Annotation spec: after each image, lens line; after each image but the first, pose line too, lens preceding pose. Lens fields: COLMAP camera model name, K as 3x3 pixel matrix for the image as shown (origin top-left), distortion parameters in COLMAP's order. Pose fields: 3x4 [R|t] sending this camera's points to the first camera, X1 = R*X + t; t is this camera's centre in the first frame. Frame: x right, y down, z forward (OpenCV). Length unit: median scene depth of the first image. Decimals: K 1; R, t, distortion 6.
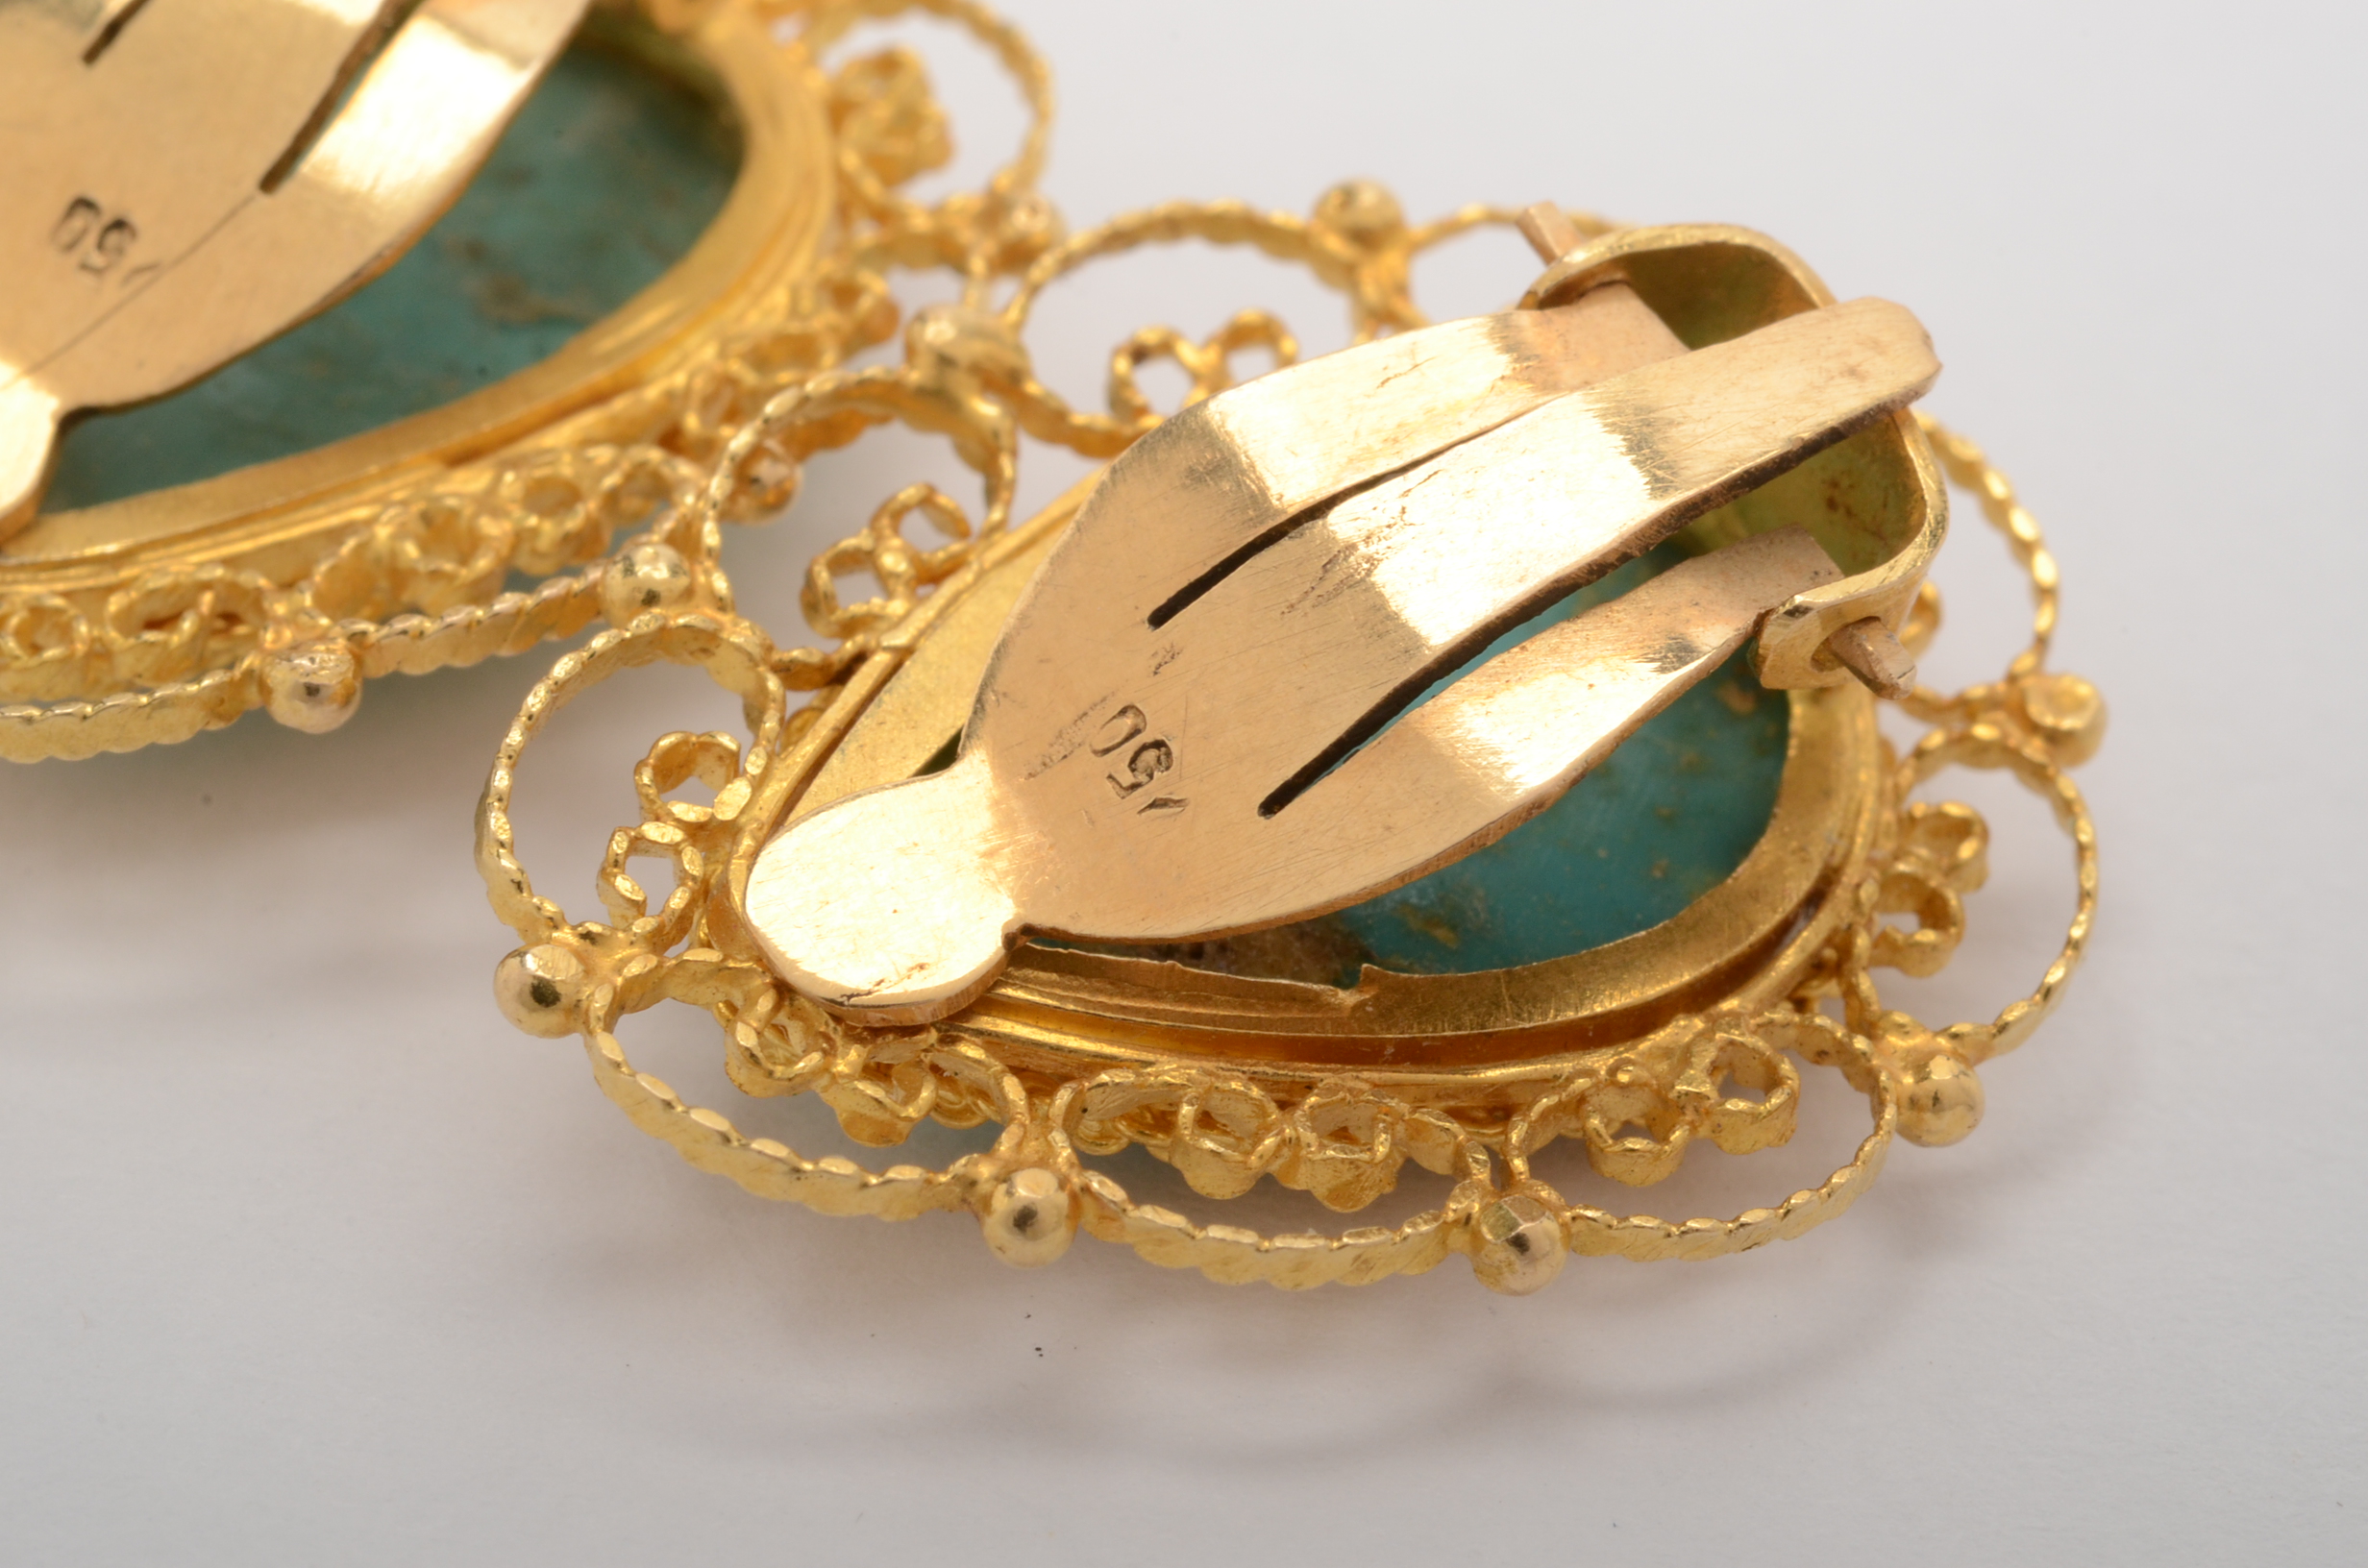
lens RADIAL K [[8373.3, 0, 1177.6], [0, 8373.3, 788.7], [0, 0, 1]] dist [-0.023925, 0.000000]
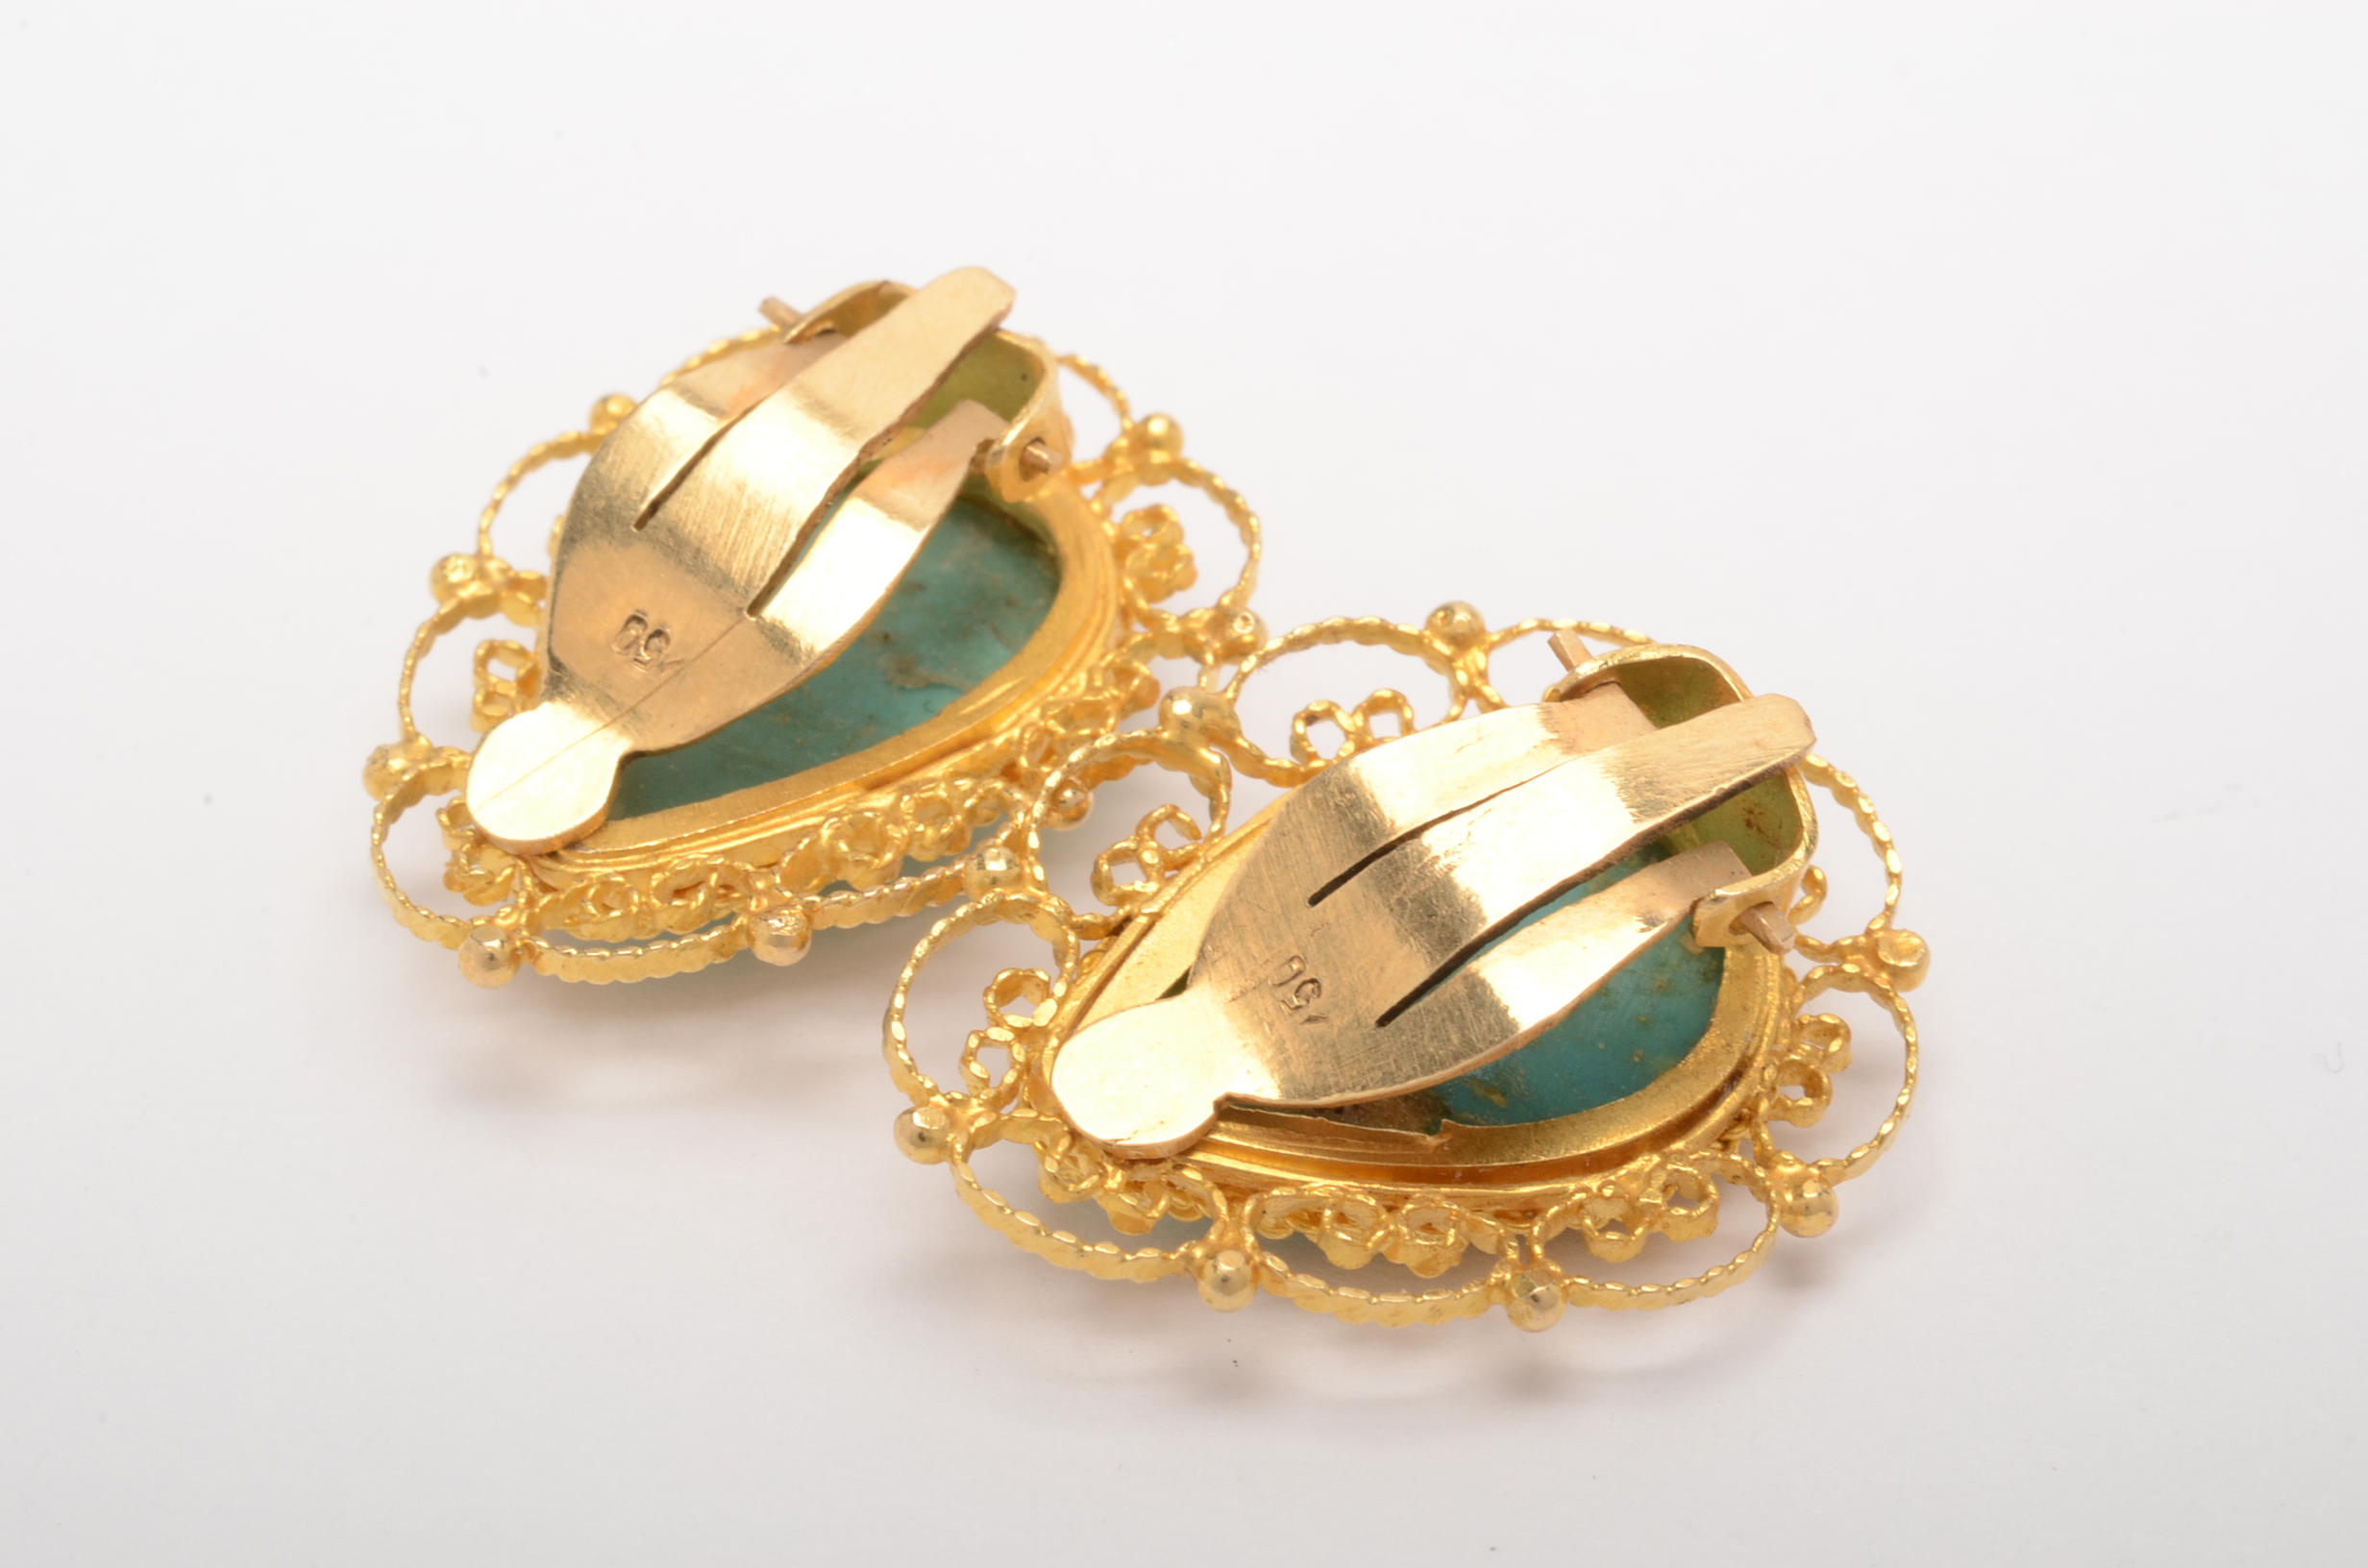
lens RADIAL K [[8373.3, 0, 1189.2], [0, 8373.3, 781.8], [0, 0, 1]] dist [-0.023925, 0.000000]
pose [[0.998631, 0.006502, -0.051894, 0.055252], [-0.005614, 0.999836, 0.017246, -0.068860], [0.051997, -0.016931, 0.998504, -0.571340]]
